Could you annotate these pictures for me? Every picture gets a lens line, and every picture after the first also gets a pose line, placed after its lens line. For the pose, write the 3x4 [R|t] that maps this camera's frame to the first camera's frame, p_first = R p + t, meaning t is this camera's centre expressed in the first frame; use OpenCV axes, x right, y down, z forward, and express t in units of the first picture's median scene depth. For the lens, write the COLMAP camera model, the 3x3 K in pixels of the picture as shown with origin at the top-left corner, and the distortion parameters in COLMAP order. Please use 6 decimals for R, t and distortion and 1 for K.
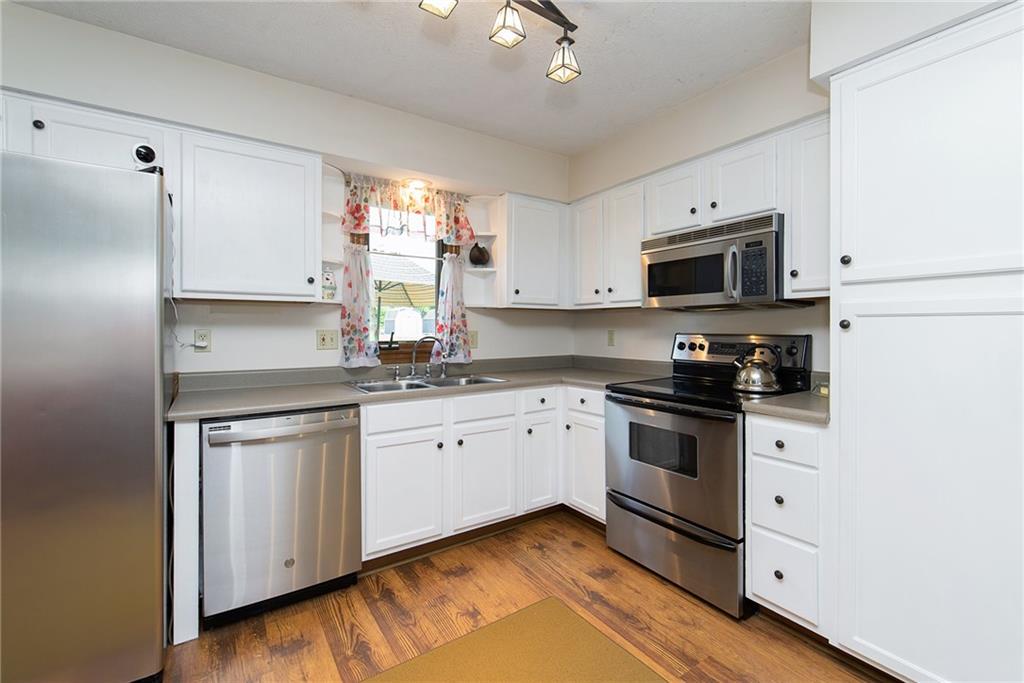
lens RADIAL K [[451.4, 0, 528.2], [0, 451.4, 326.2], [0, 0, 1]] dist [-0.000647, -0.000036]
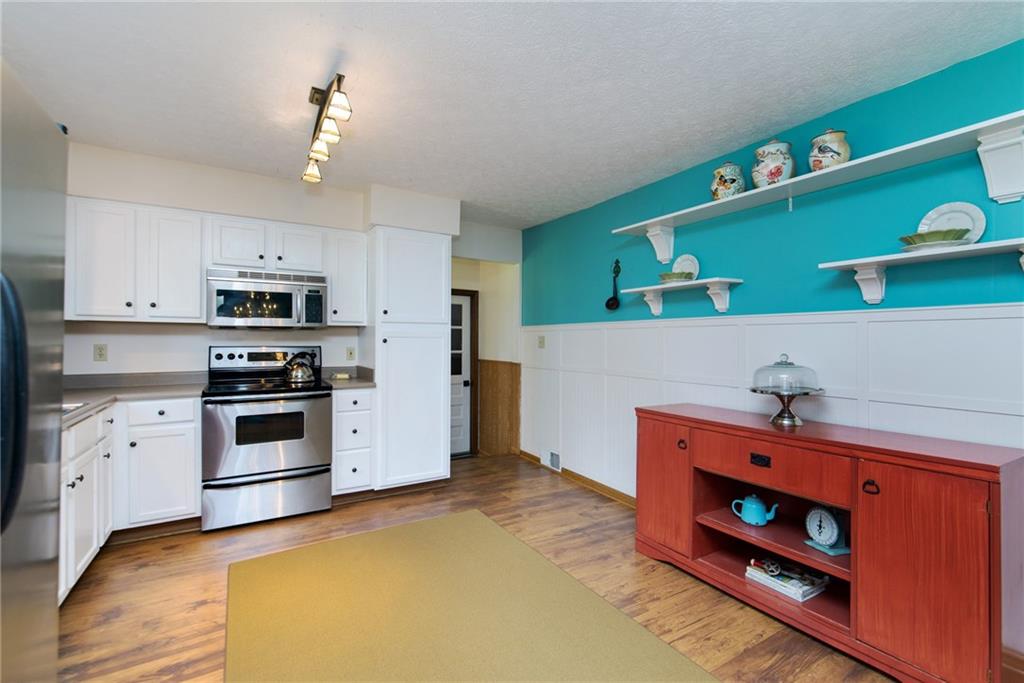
lens RADIAL K [[443.2, 0, 512.0], [0, 443.2, 341.5], [0, 0, 1]] dist [-0.000281, 0.000172]
pose [[0.069317, 0.000453, 0.997595, -0.969496], [-0.005702, 0.999984, -0.000058, -0.001882], [-0.997578, -0.005685, 0.069319, 0.149468]]
